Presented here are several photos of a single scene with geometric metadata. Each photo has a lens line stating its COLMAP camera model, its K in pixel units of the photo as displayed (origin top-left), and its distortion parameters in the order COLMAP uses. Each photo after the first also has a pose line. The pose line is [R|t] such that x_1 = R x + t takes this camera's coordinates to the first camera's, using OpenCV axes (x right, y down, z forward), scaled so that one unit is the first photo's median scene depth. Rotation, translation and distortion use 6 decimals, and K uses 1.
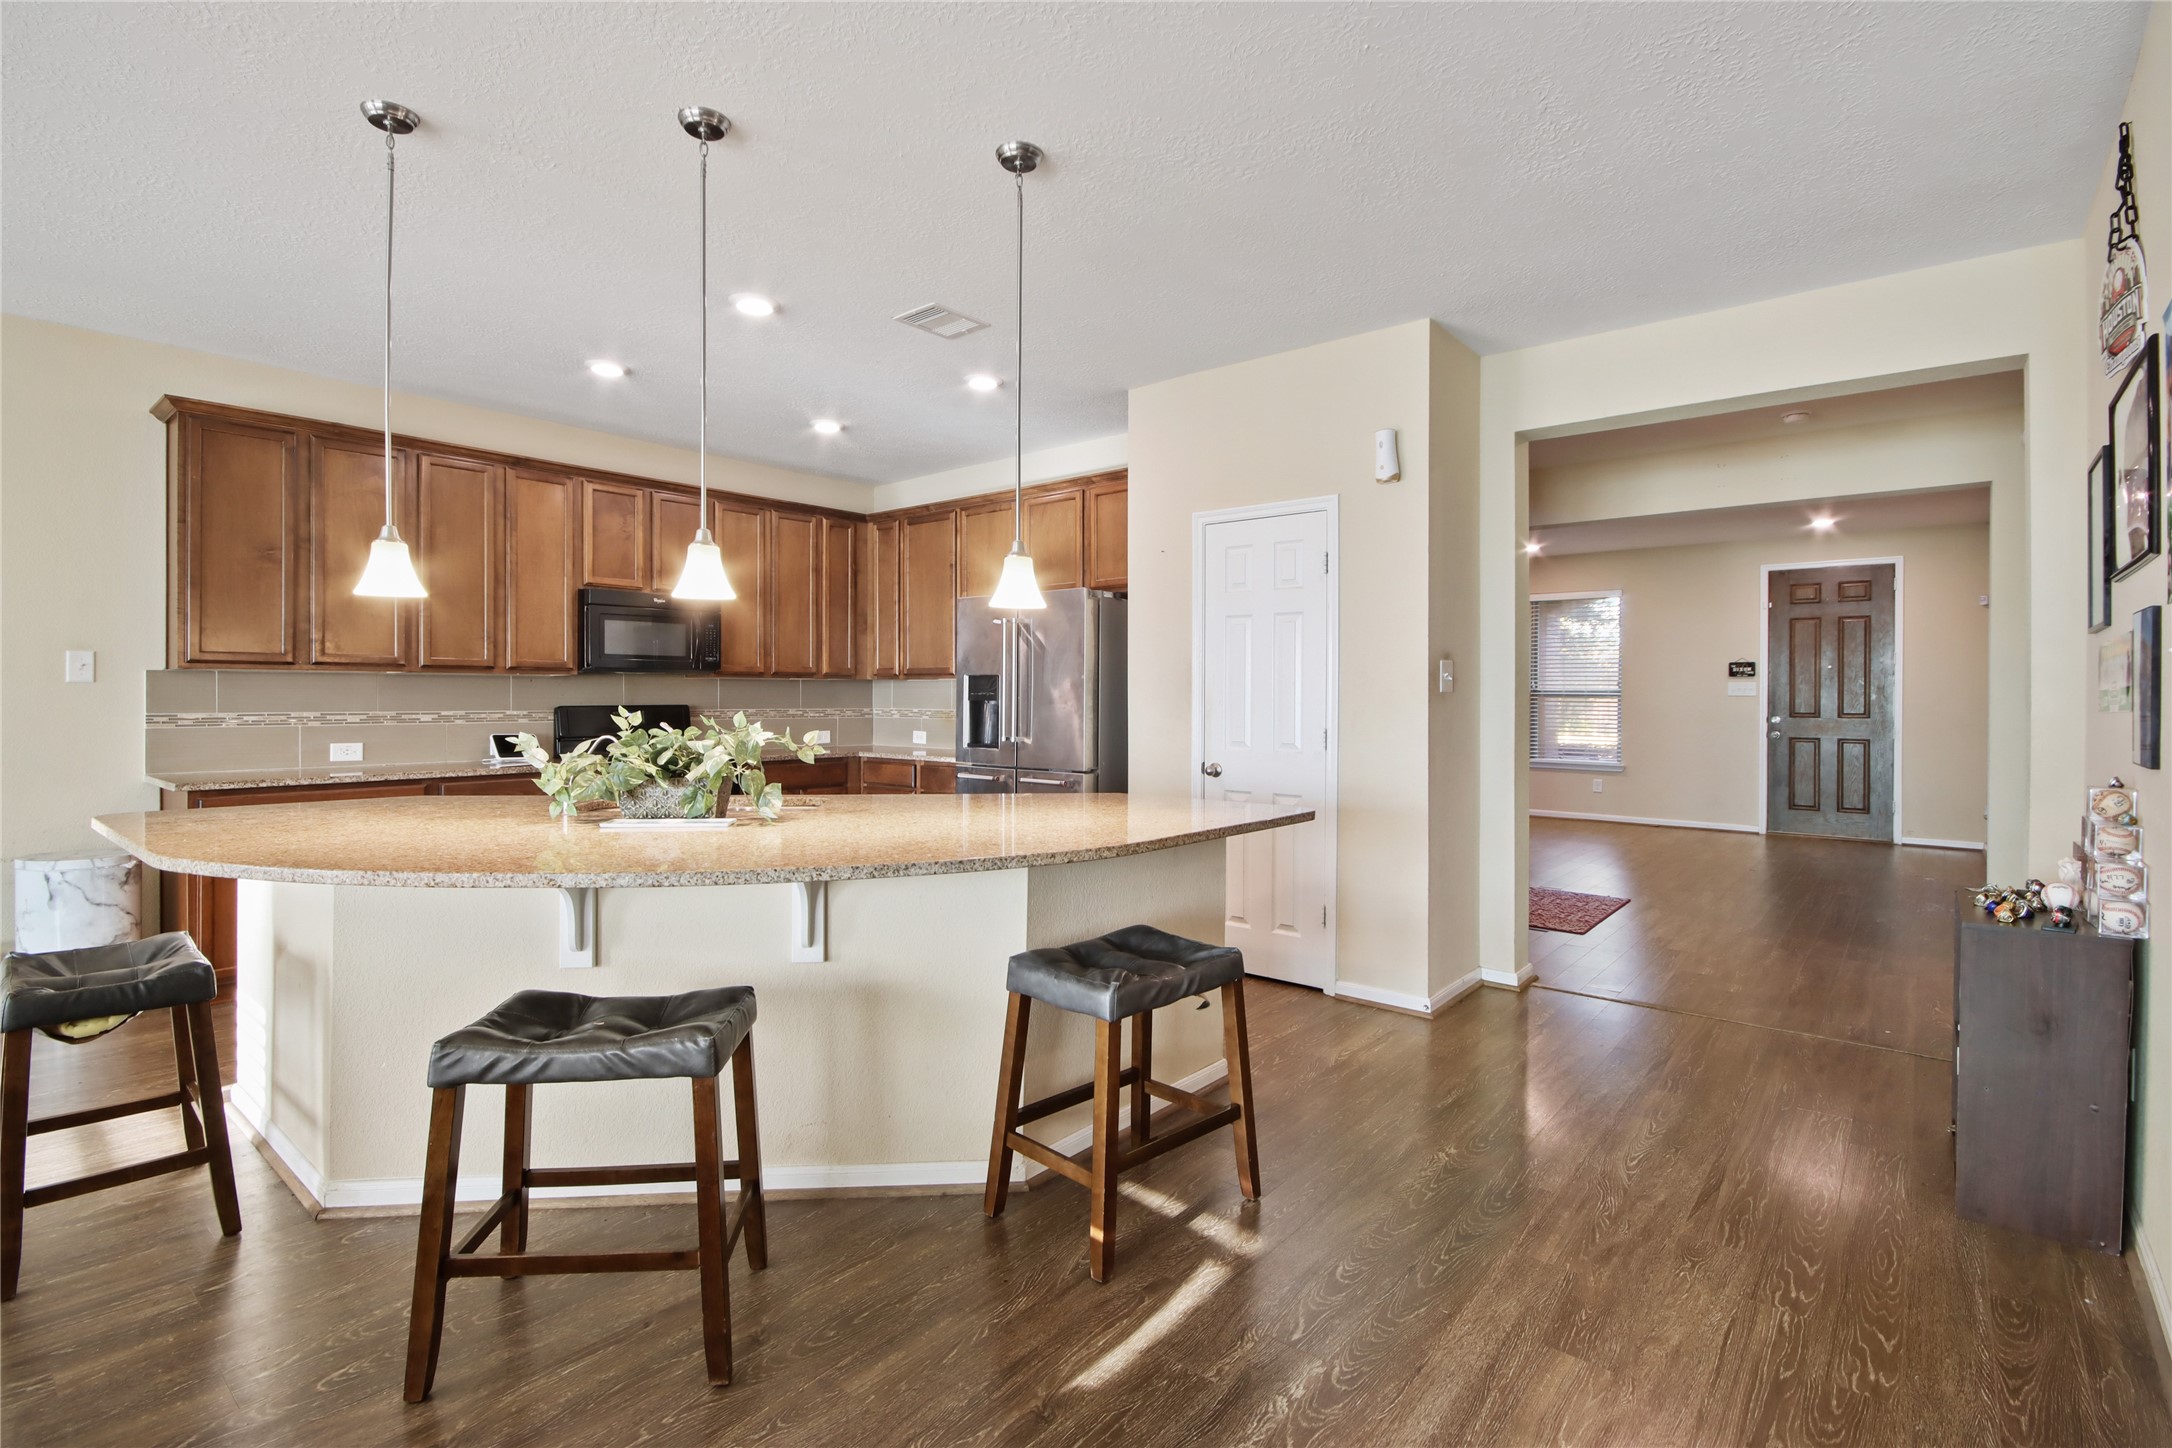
lens RADIAL K [[1026.7, 0, 1086.9], [0, 1026.7, 698.6], [0, 0, 1]] dist [-0.000038, -0.000014]
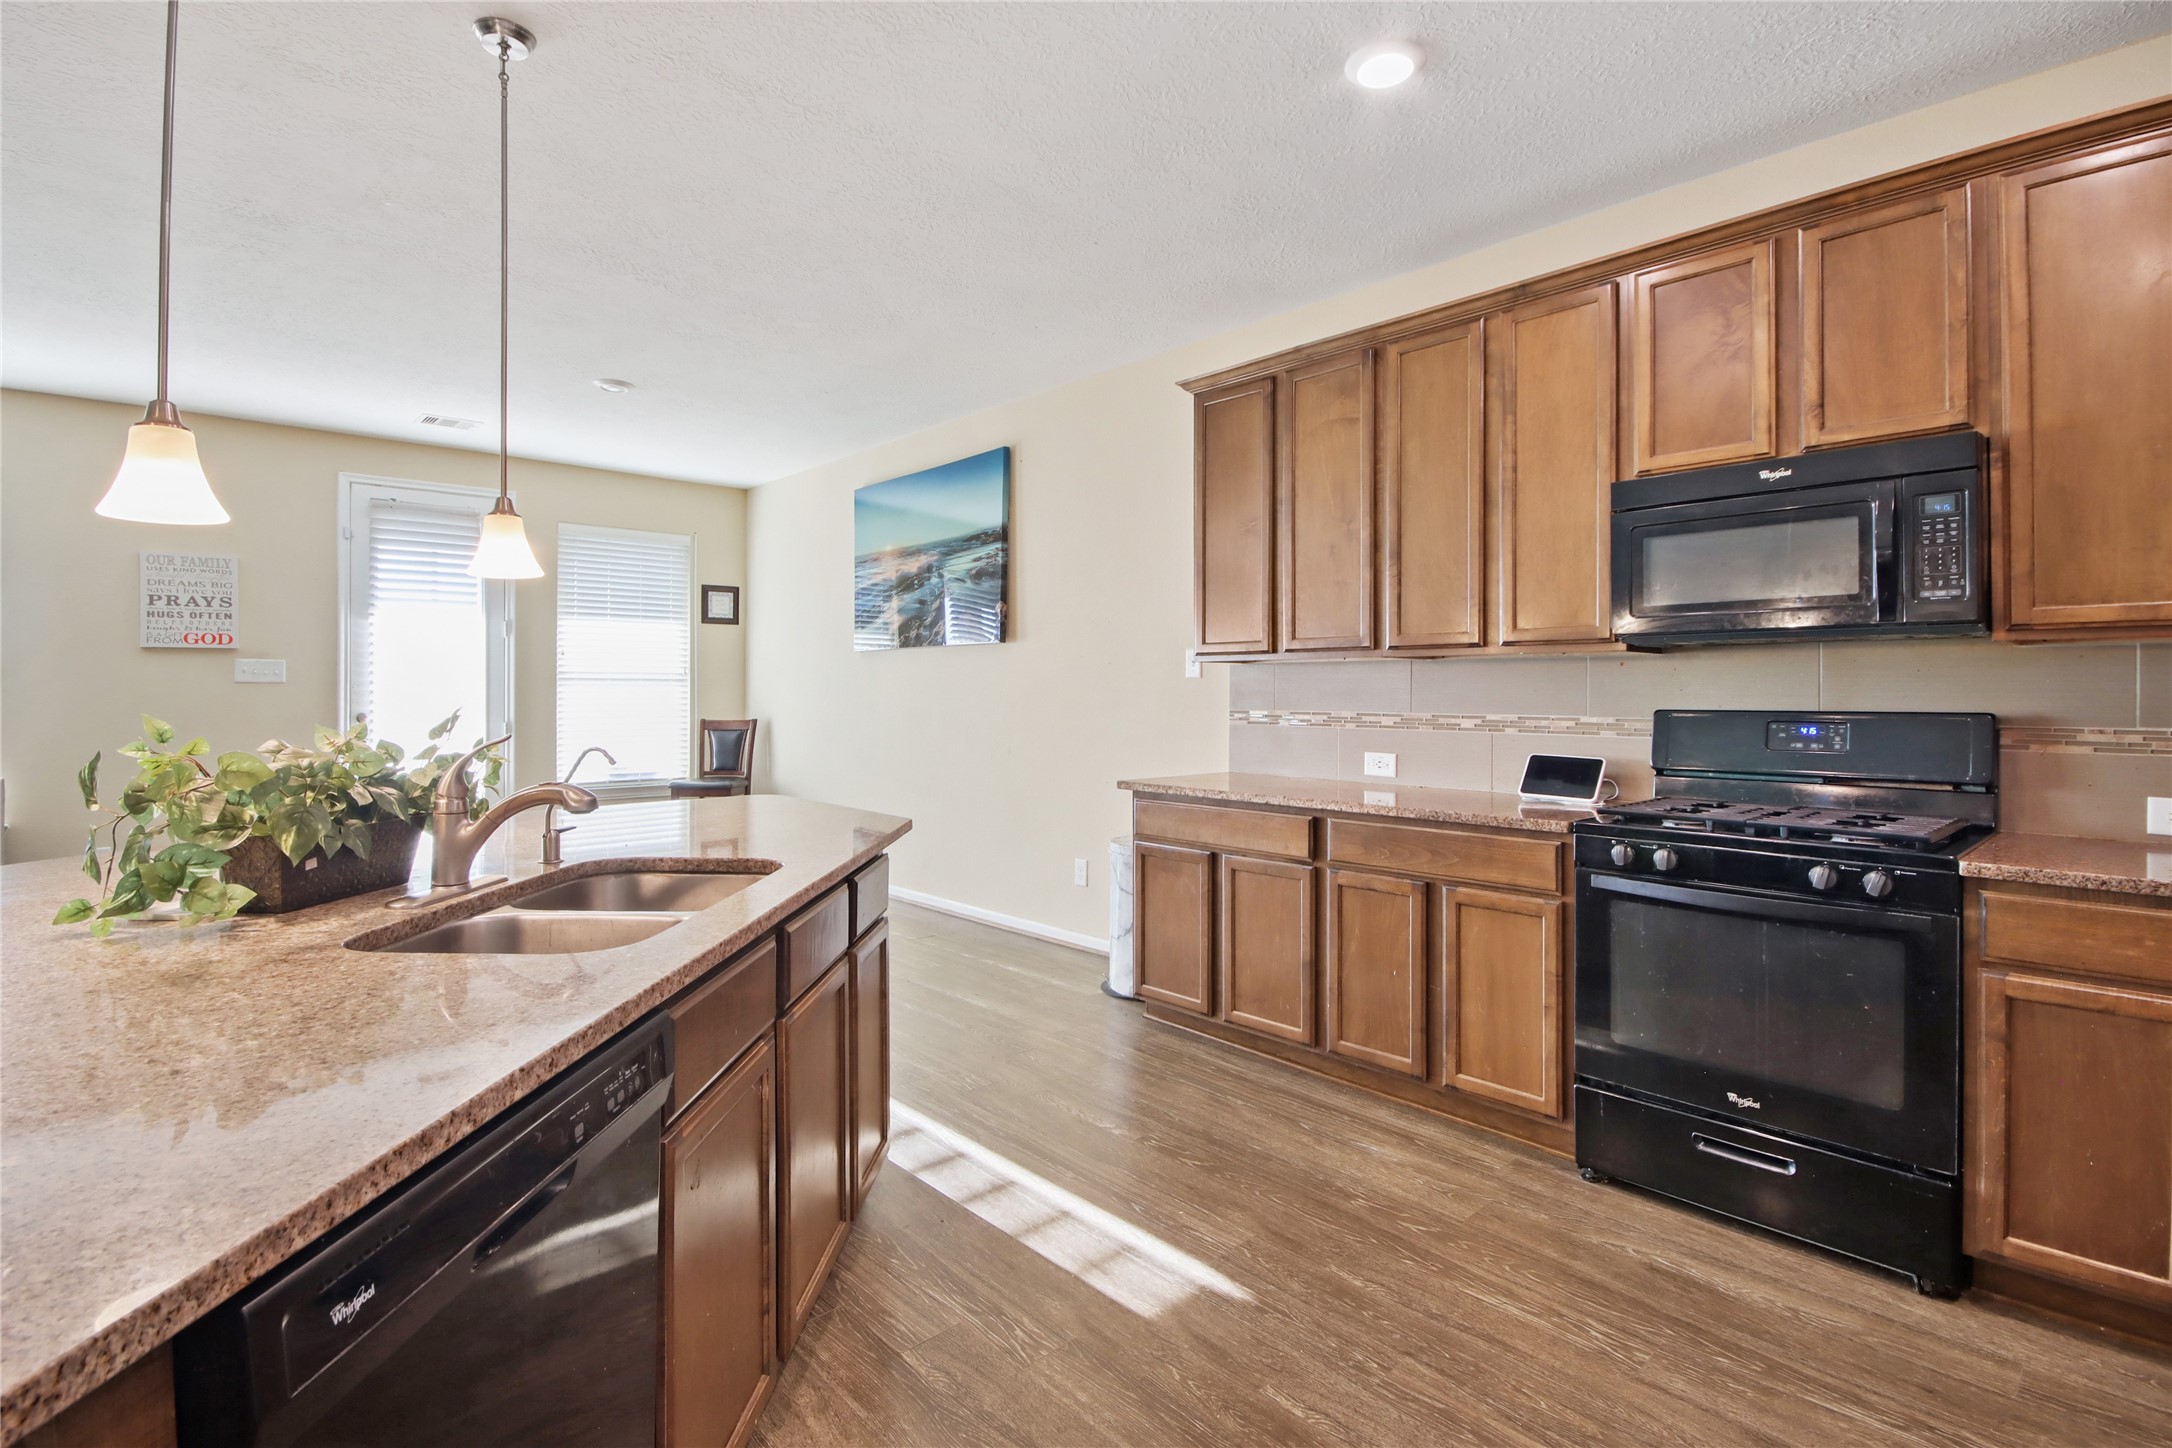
lens RADIAL K [[1046.7, 0, 1086.8], [0, 1046.7, 694.0], [0, 0, 1]] dist [0.031148, 0.000097]
pose [[-0.119368, -0.004335, -0.992841, 0.080726], [-0.002149, 0.999989, -0.004108, 0.002621], [0.992848, 0.001644, -0.119376, 0.825709]]
